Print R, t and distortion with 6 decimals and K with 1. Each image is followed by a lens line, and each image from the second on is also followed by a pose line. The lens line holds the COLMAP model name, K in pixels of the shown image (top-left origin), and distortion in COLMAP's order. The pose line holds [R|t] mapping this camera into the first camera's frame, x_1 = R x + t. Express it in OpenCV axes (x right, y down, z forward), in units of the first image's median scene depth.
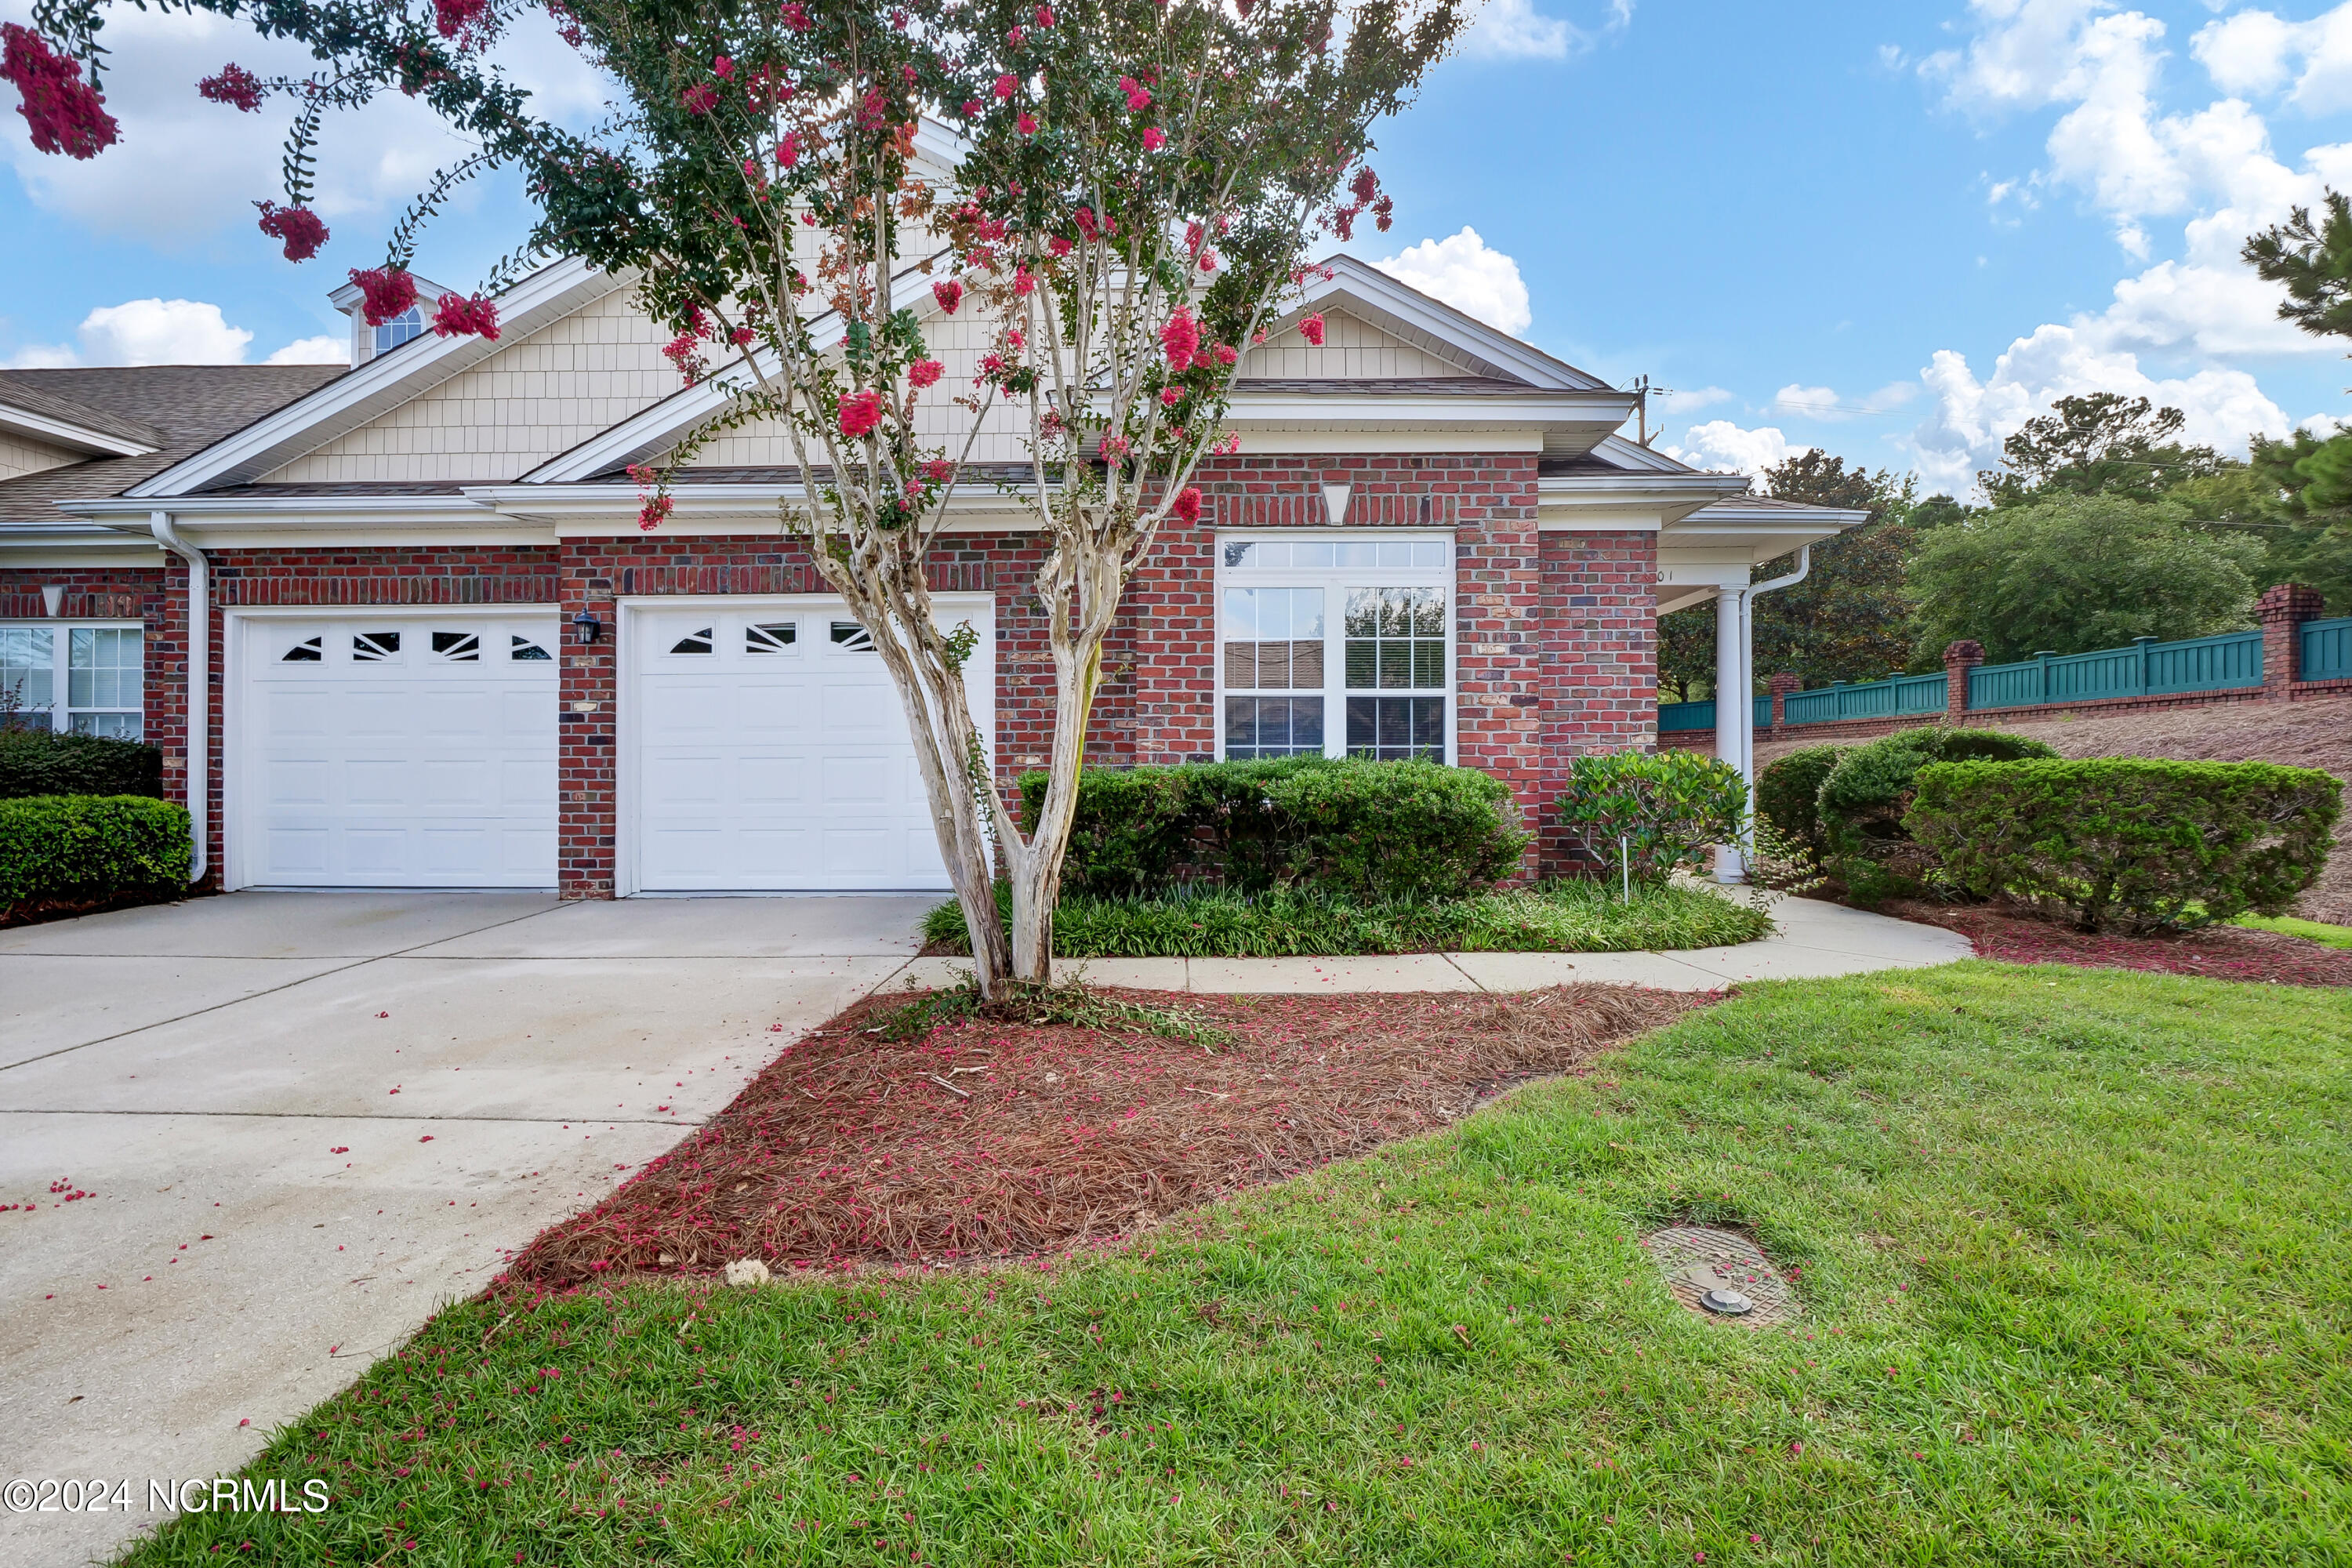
lens RADIAL K [[1135.5, 0, 1160.7], [0, 1135.5, 773.2], [0, 0, 1]] dist [-0.009703, -0.000472]
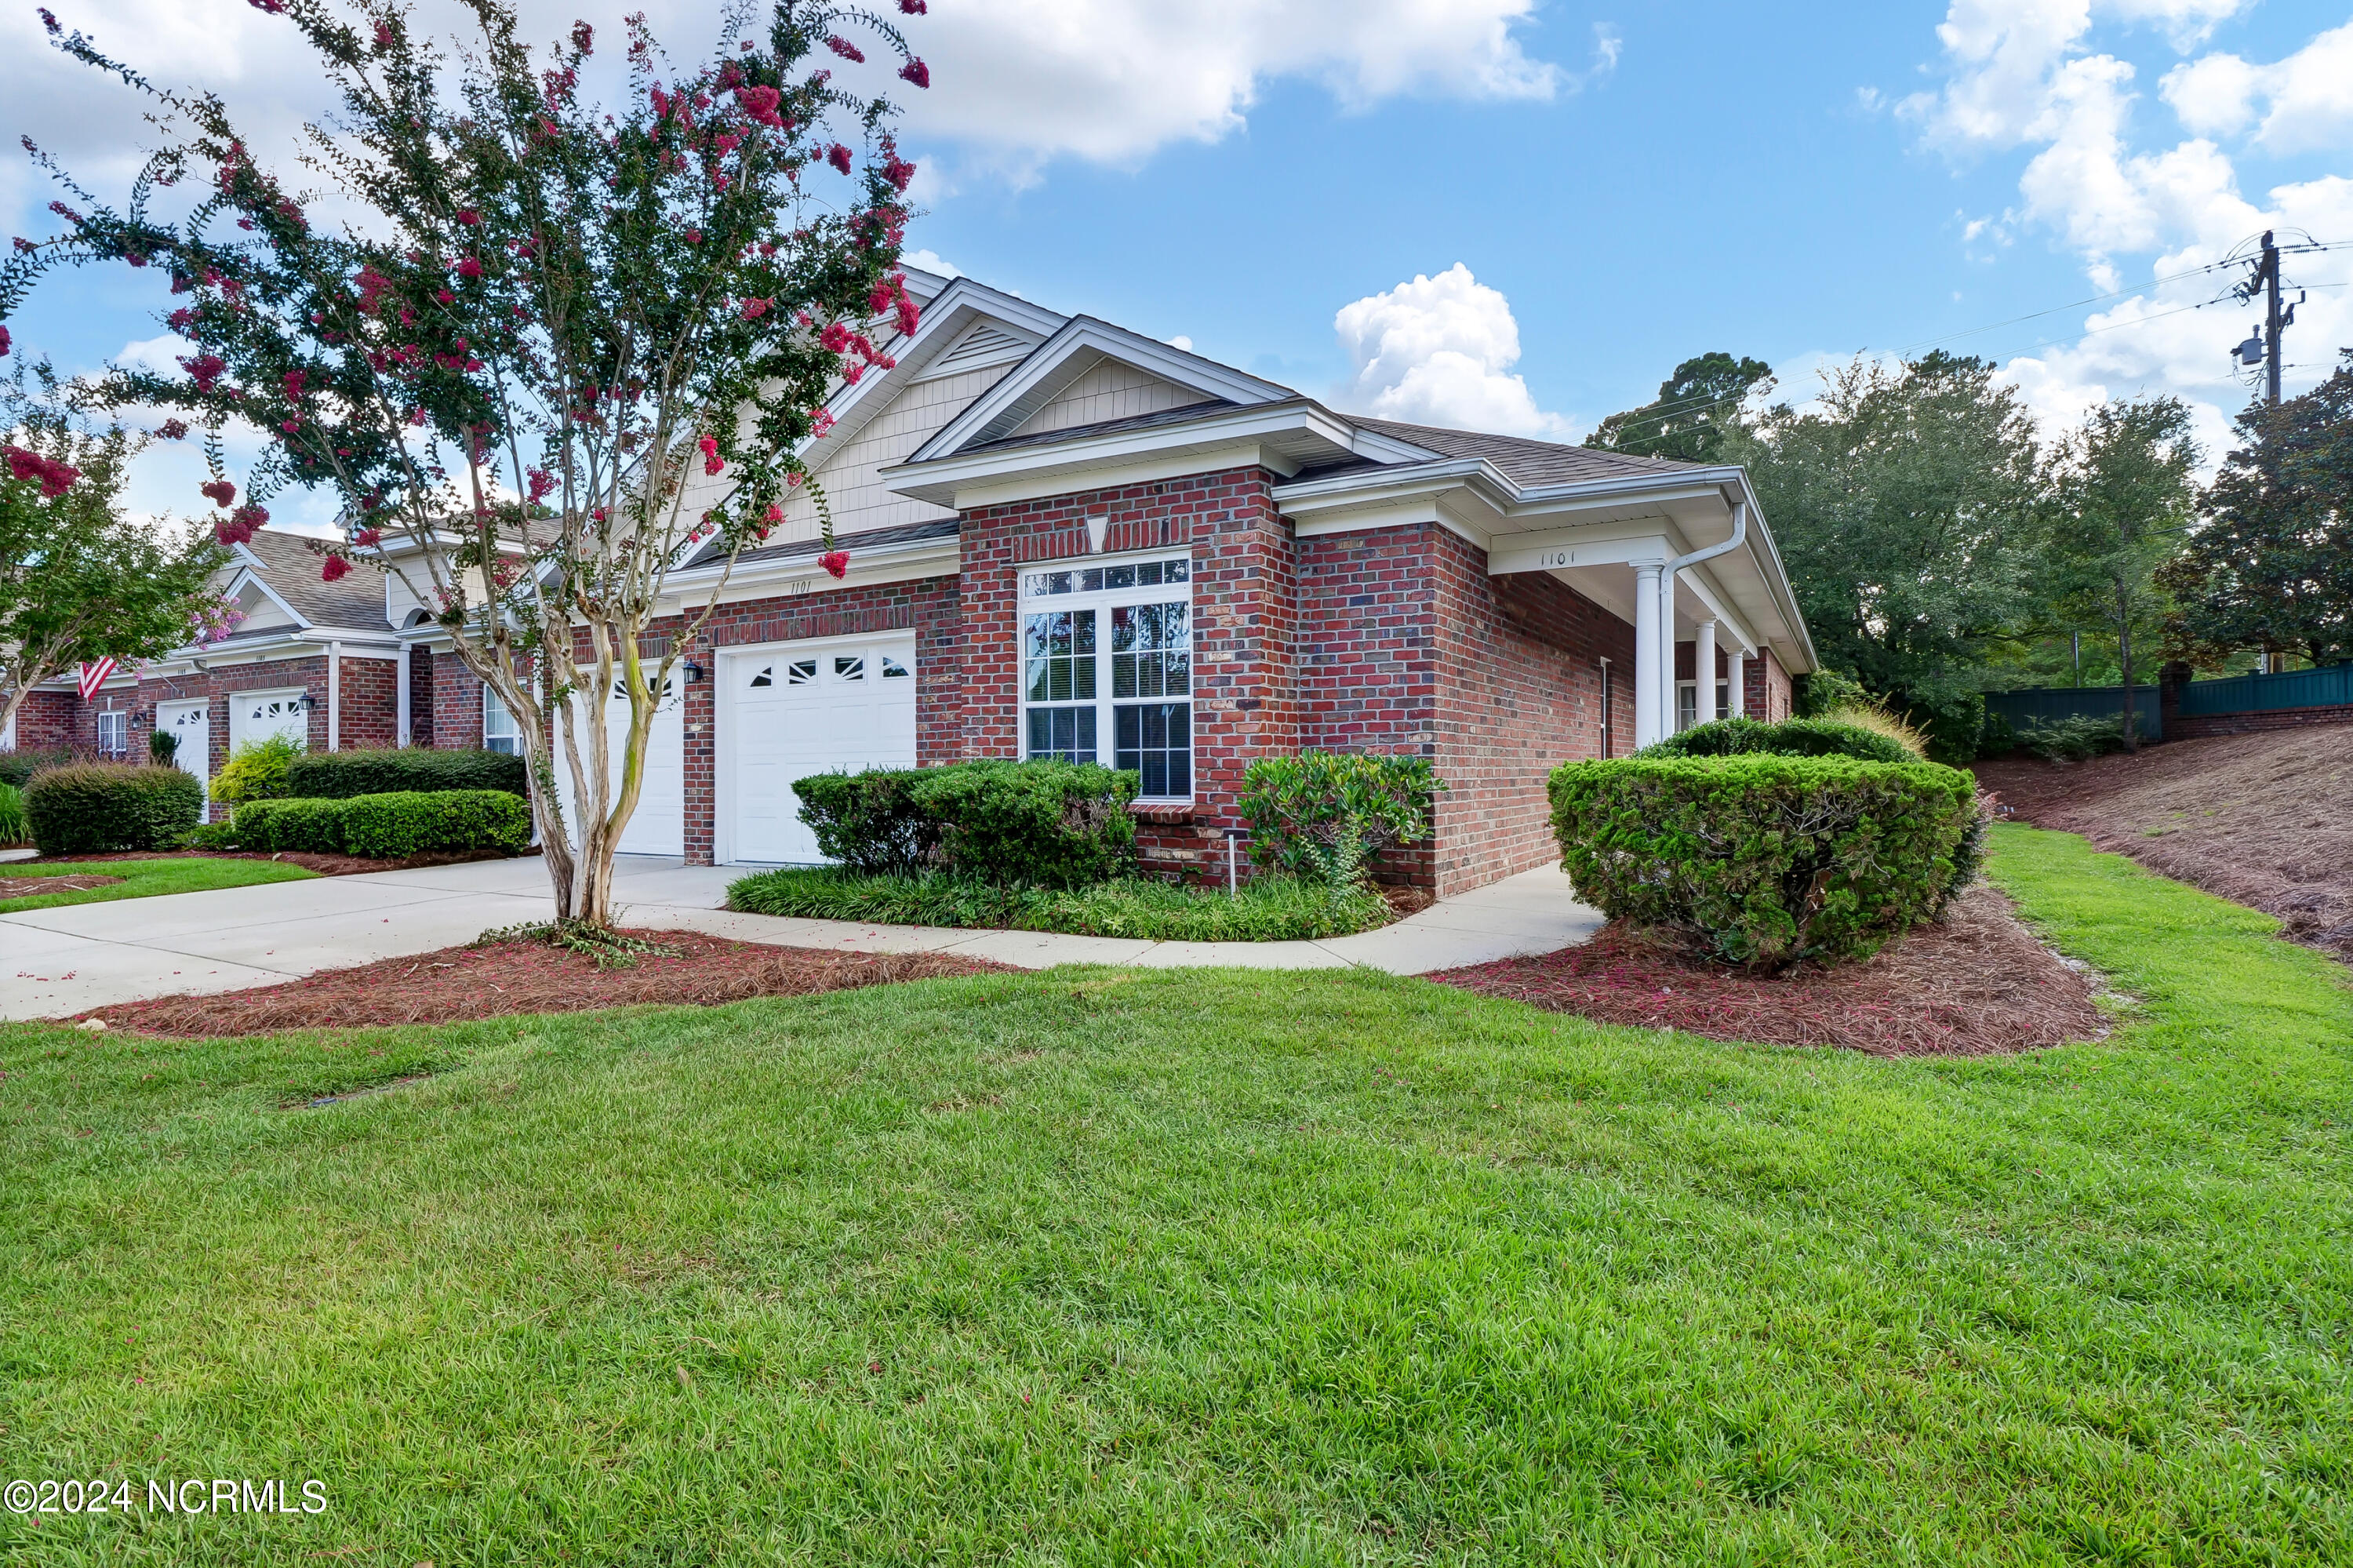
lens RADIAL K [[1146.1, 0, 1178.1], [0, 1146.1, 767.7], [0, 0, 1]] dist [-0.009549, -0.001301]
pose [[0.880231, -0.005707, -0.474511, 0.757328], [0.005175, 0.999984, -0.002428, -0.003400], [0.474517, -0.000319, 0.880246, 0.040876]]
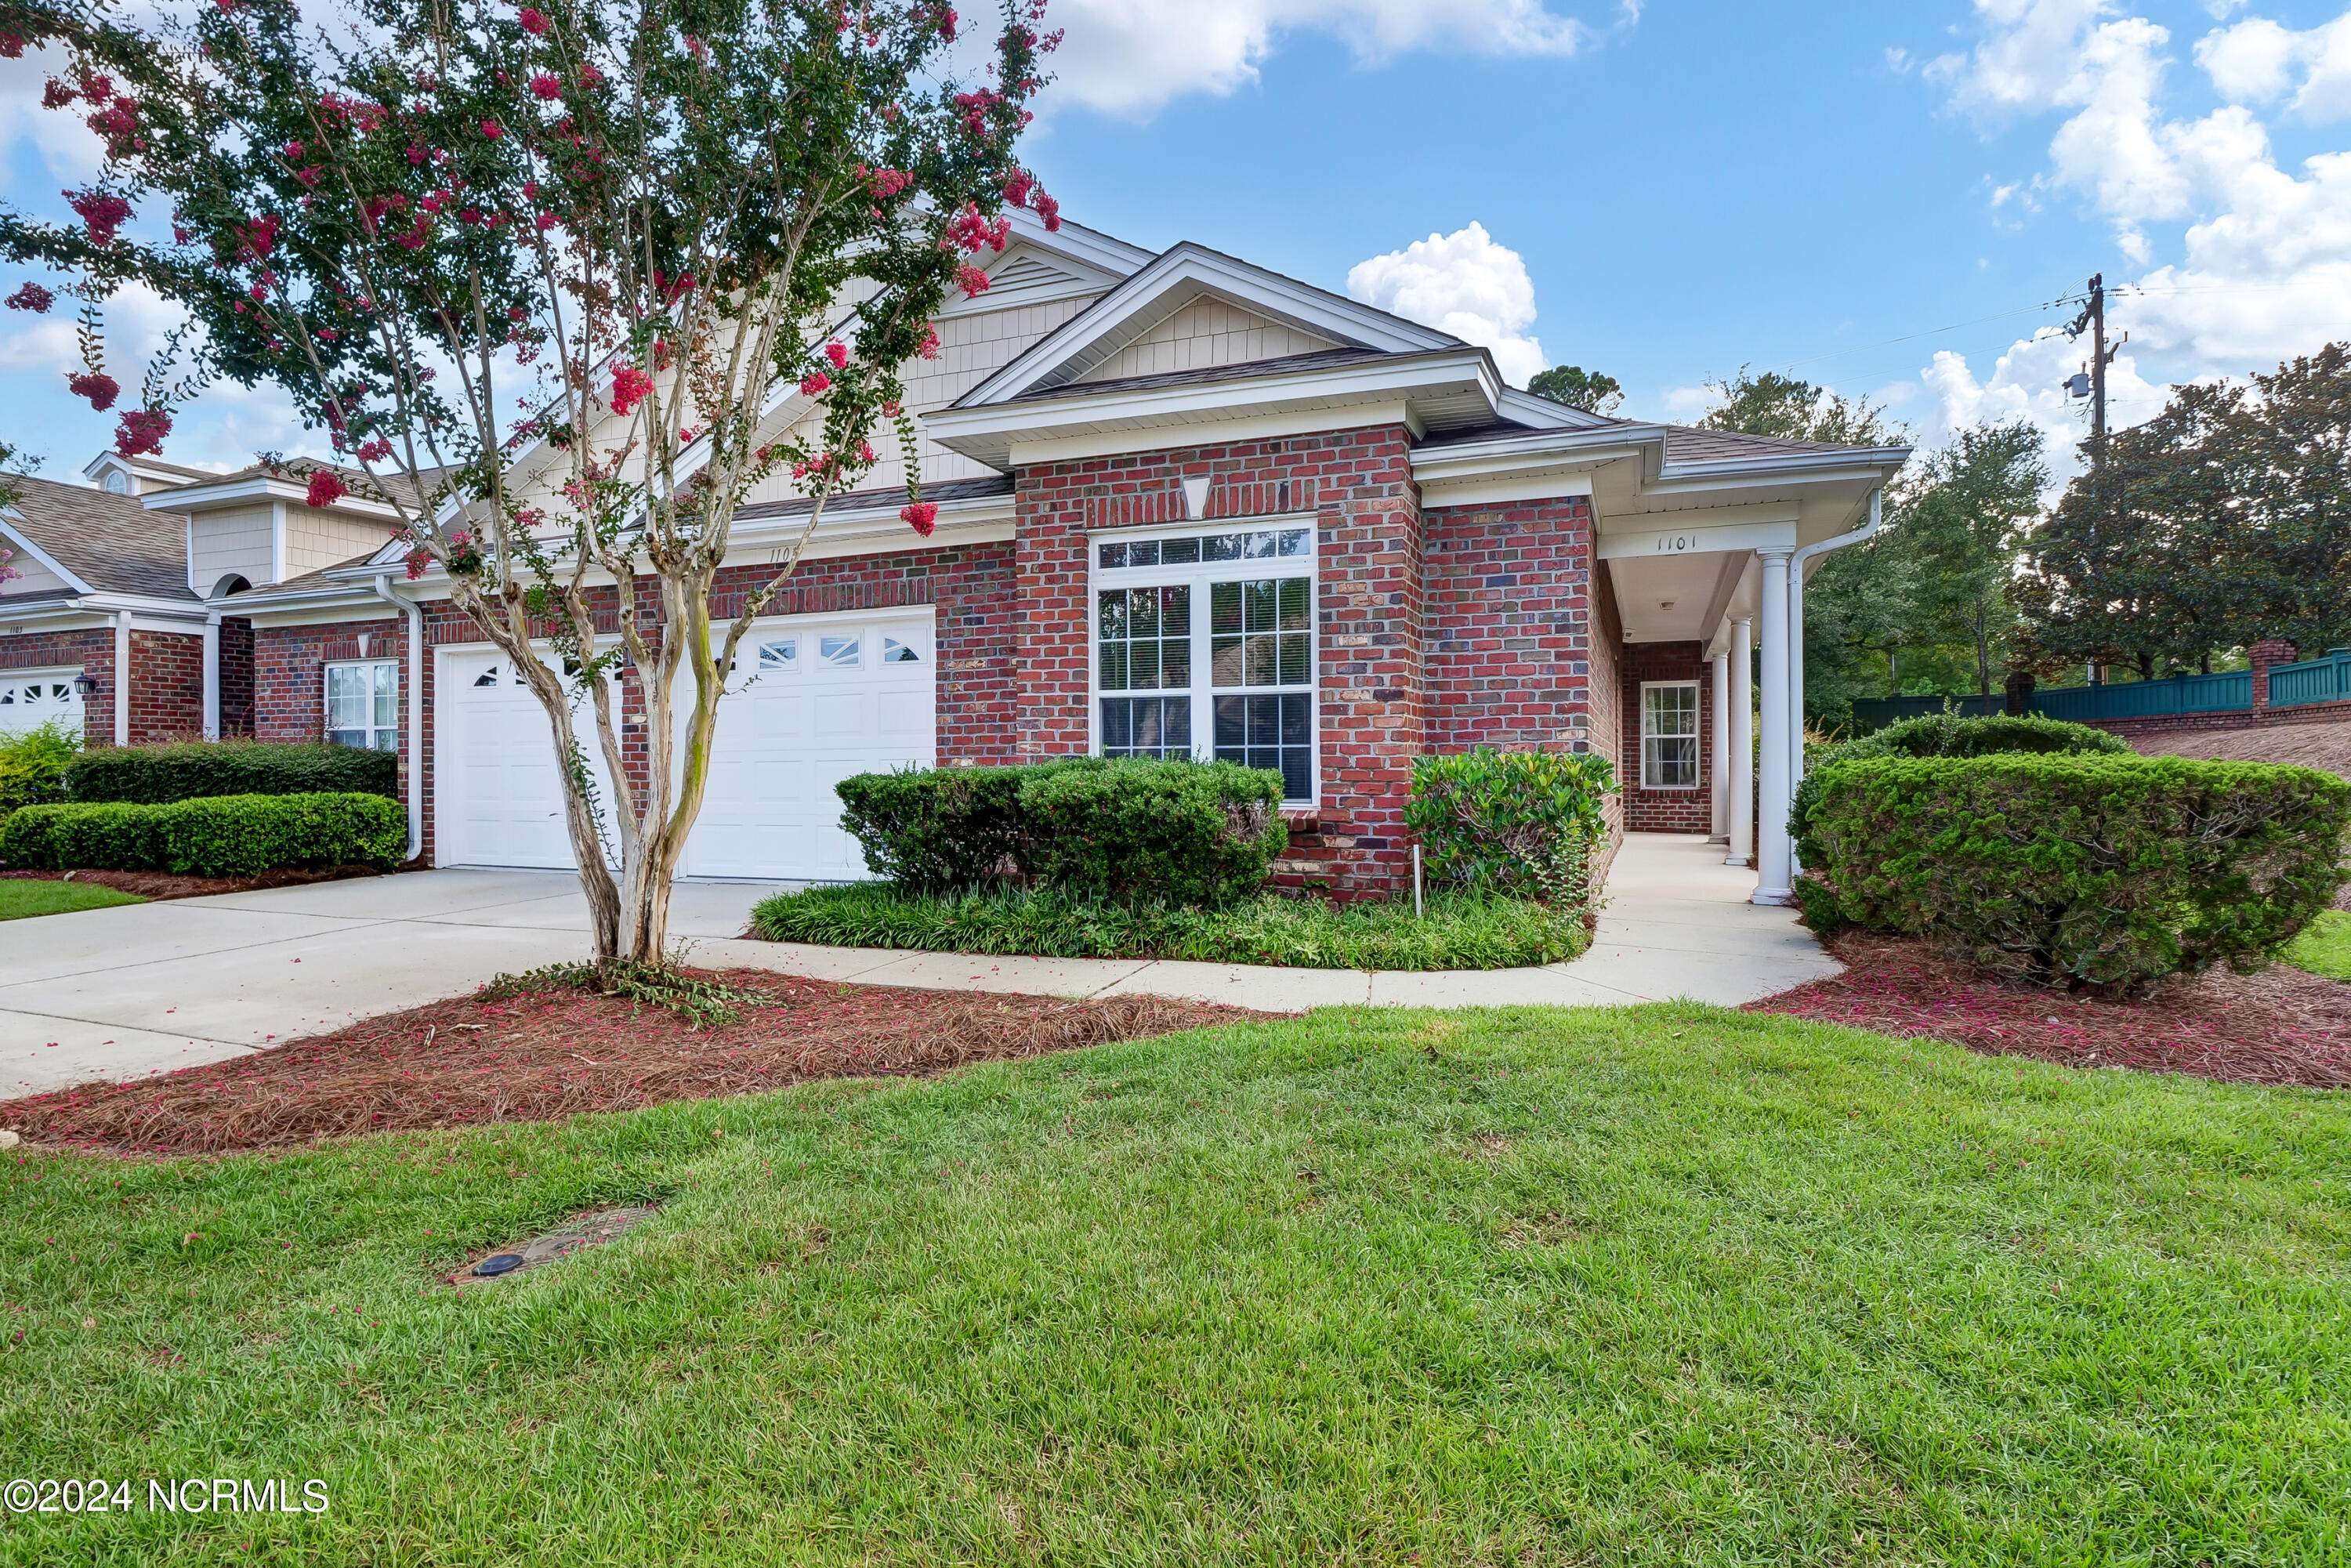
lens RADIAL K [[1167.1, 0, 1176.3], [0, 1167.1, 774.6], [0, 0, 1]] dist [-0.009992, -0.000518]
pose [[0.939992, -0.001632, -0.341192, 0.477070], [0.002463, 0.999995, 0.002000, -0.001948], [0.341187, -0.002721, 0.939991, 0.053474]]
